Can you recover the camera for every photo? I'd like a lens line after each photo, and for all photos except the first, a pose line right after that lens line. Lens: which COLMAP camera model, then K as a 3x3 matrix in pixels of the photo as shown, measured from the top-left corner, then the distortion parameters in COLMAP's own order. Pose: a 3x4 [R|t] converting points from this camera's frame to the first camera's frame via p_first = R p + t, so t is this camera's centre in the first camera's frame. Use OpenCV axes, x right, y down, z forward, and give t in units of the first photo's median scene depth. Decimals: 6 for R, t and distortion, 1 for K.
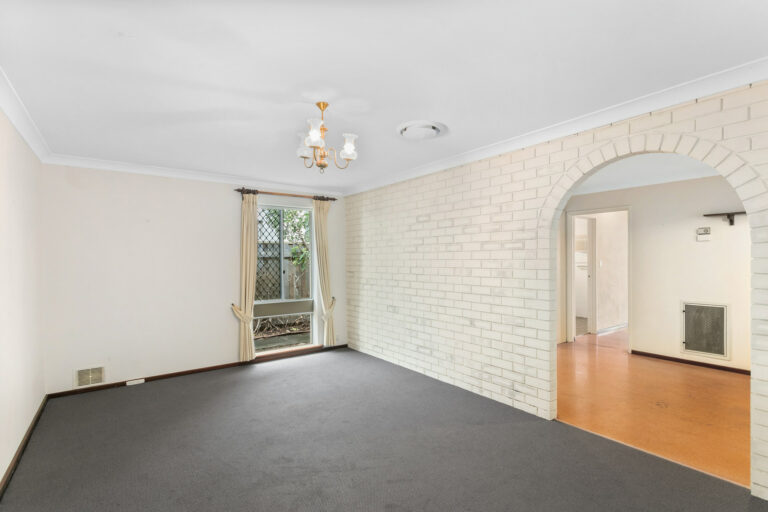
lens RADIAL K [[369.0, 0, 380.1], [0, 369.0, 257.5], [0, 0, 1]] dist [0.002057, 0.000478]
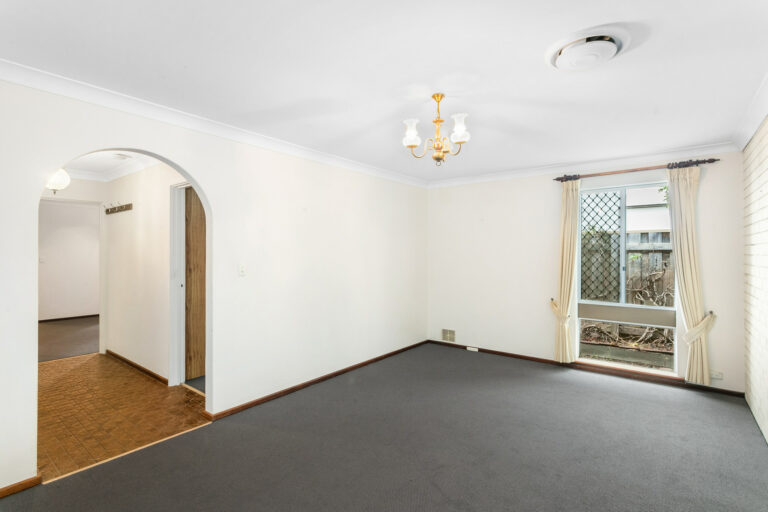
lens RADIAL K [[369.0, 0, 380.1], [0, 369.0, 257.5], [0, 0, 1]] dist [0.002057, 0.000478]
pose [[0.277180, 0.020175, -0.960606, 0.365527], [0.000405, 0.999777, 0.021114, -0.002130], [0.960818, -0.006241, 0.277110, 0.279447]]
